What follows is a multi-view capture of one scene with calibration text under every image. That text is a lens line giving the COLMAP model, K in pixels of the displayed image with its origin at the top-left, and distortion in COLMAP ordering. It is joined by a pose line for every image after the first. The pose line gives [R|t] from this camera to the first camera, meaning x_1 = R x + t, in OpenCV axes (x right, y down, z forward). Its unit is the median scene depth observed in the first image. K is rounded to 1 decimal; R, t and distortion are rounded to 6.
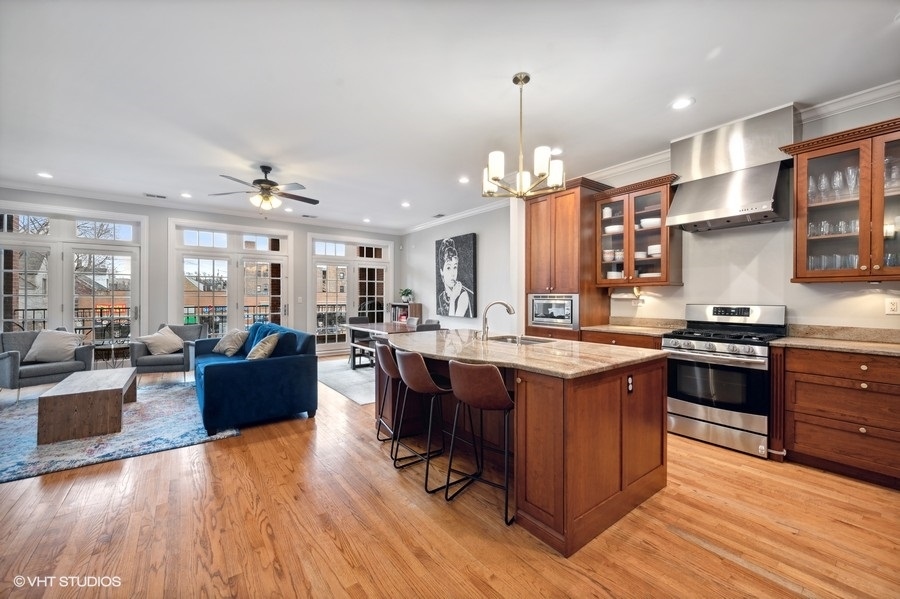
lens RADIAL K [[354.9, 0, 453.9], [0, 354.9, 304.4], [0, 0, 1]] dist [-0.001012, -0.000405]
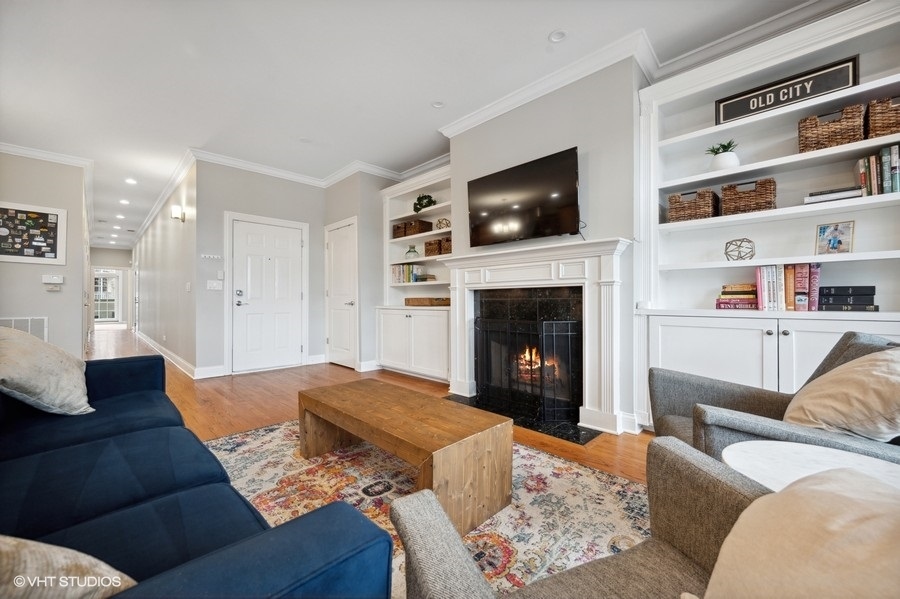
lens RADIAL K [[354.9, 0, 450.6], [0, 354.9, 297.1], [0, 0, 1]] dist [-0.001012, -0.000405]
pose [[-0.991122, -0.000486, -0.132953, -0.784816], [-0.002113, 0.999925, 0.012100, 0.033436], [0.132937, 0.012274, -0.991049, 1.180616]]
